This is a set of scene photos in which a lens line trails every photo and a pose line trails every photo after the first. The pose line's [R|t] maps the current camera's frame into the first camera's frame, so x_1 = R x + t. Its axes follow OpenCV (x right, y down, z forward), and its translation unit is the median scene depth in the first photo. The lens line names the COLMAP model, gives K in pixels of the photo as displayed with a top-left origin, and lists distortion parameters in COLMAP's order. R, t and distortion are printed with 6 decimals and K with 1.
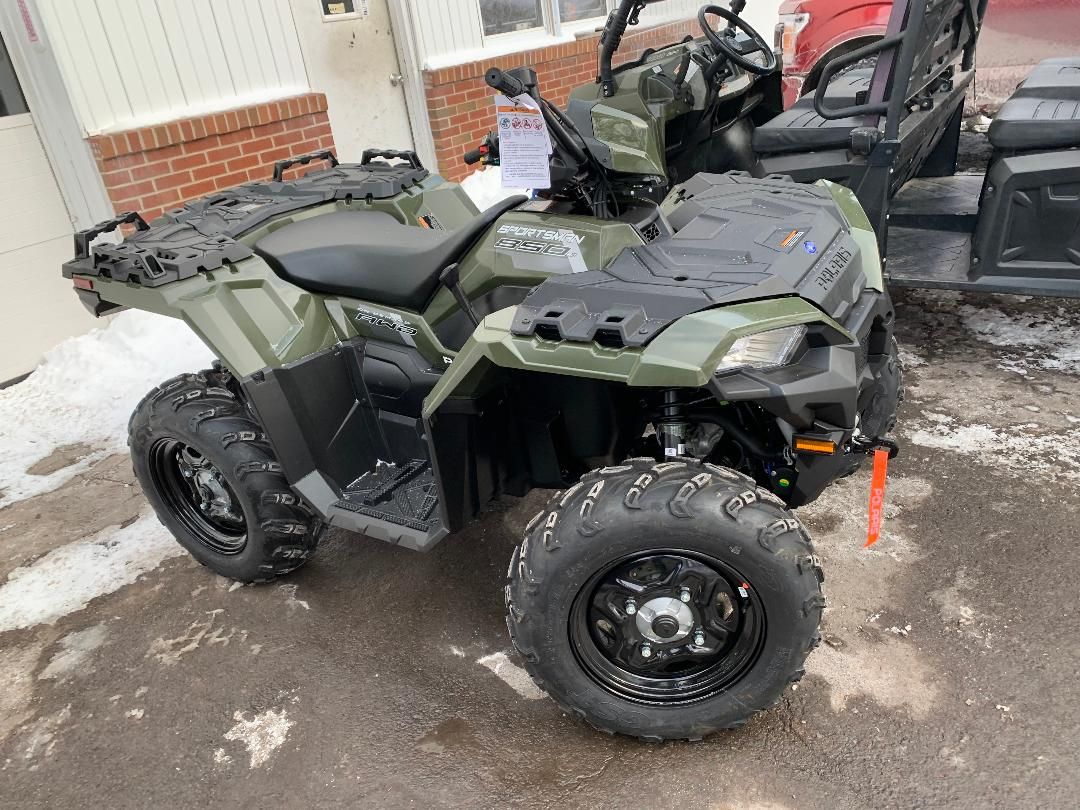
lens RADIAL K [[810.3, 0, 538.6], [0, 810.3, 404.9], [0, 0, 1]] dist [-0.026222, 0.004765]
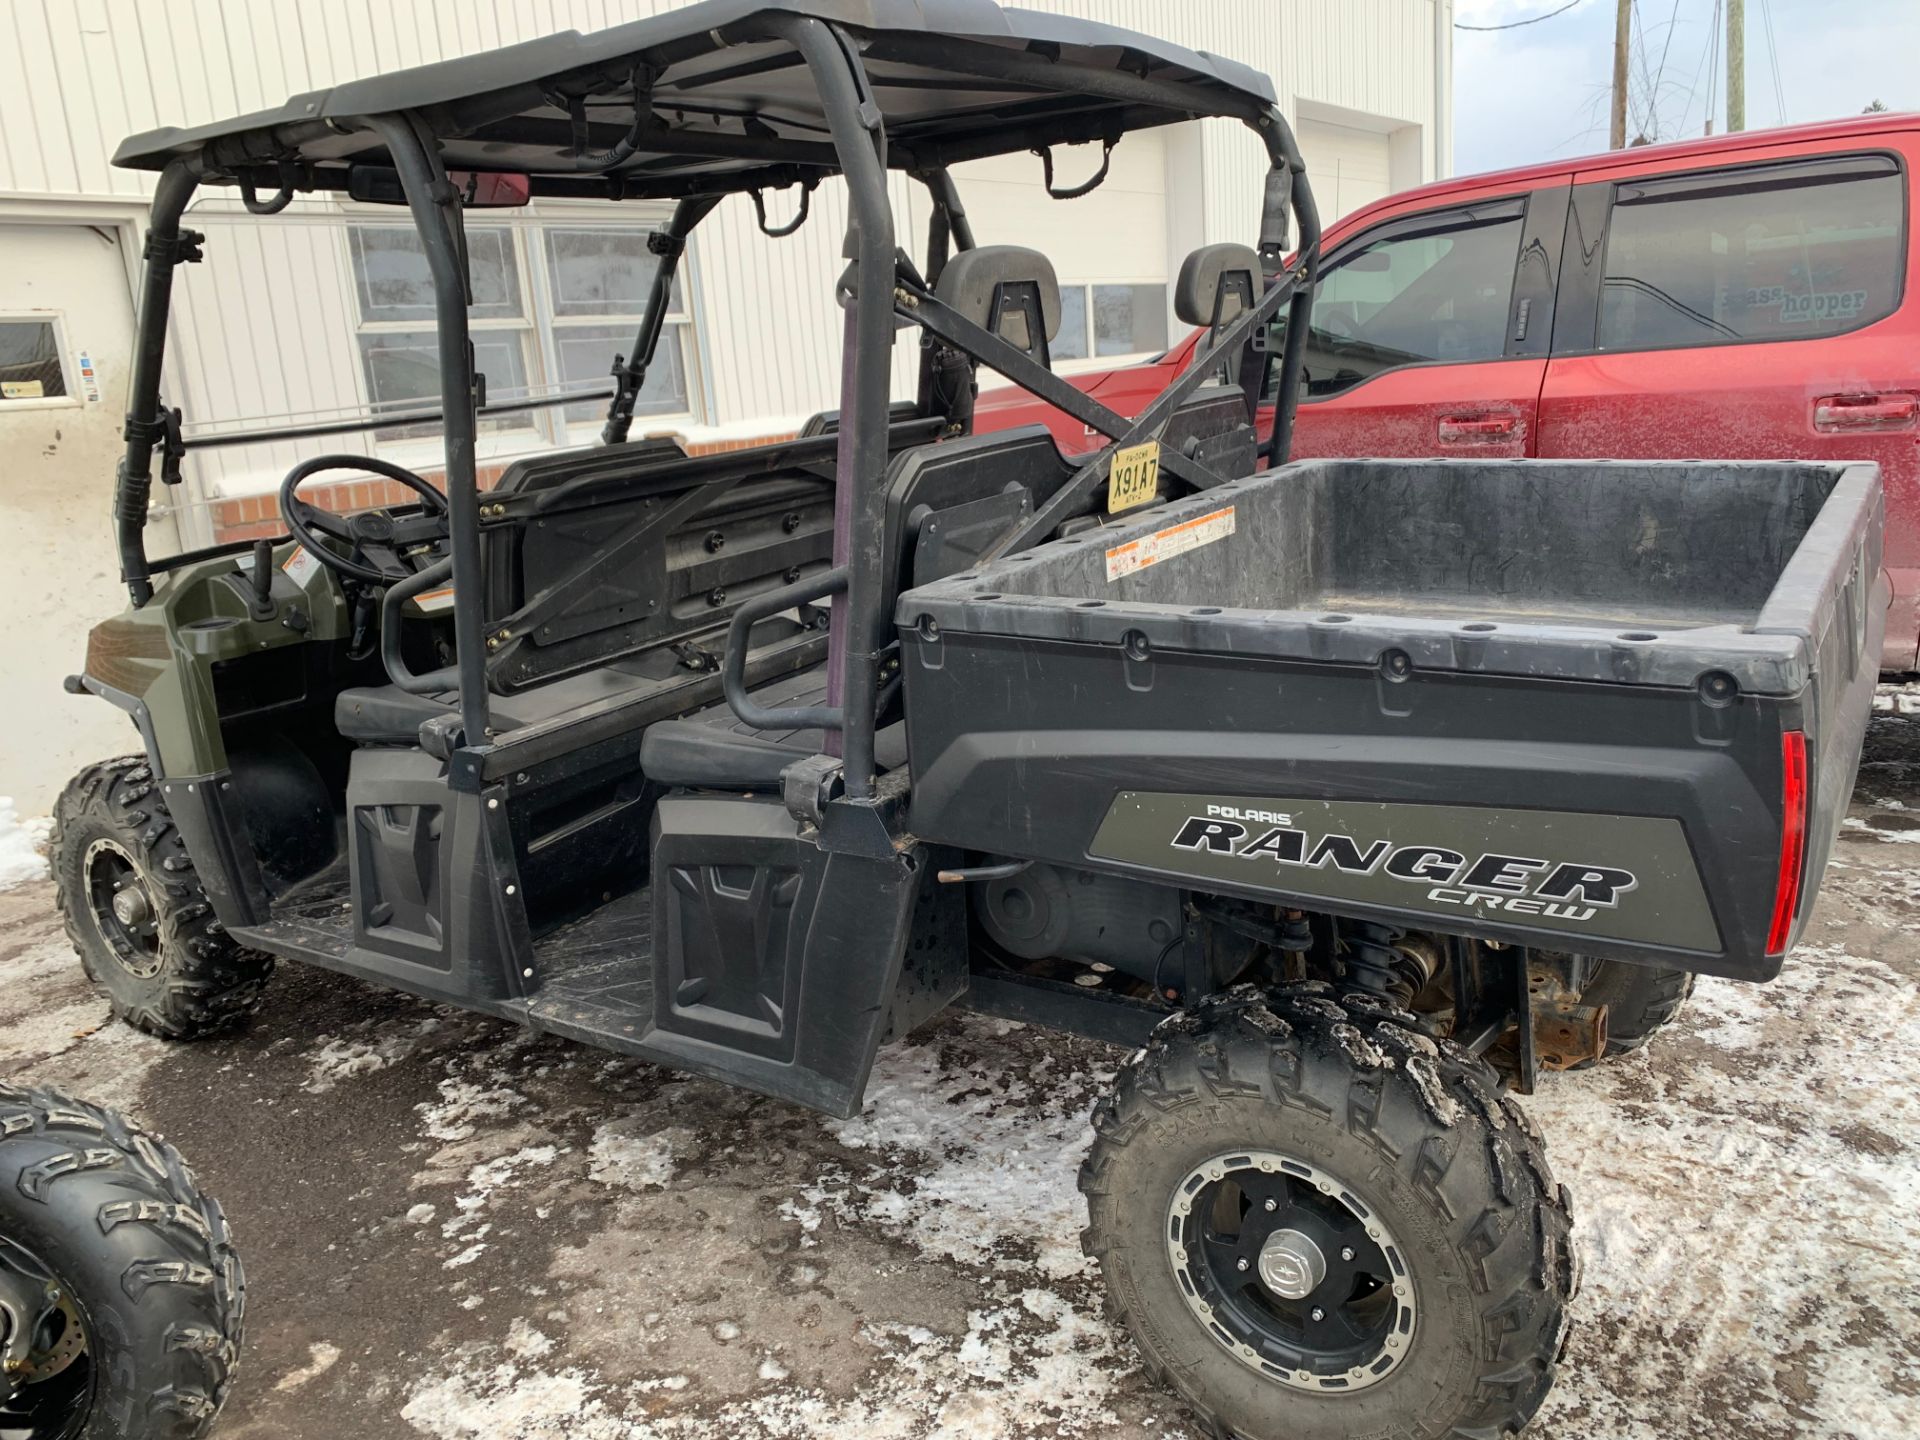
lens RADIAL K [[1440.5, 0, 962.4], [0, 1440.5, 715.3], [0, 0, 1]] dist [-0.026222, 0.004765]
pose [[0.998723, 0.046964, 0.018613, 0.644426], [-0.042046, 0.976996, -0.209070, -0.156314], [-0.028004, 0.208021, 0.977723, 0.110869]]
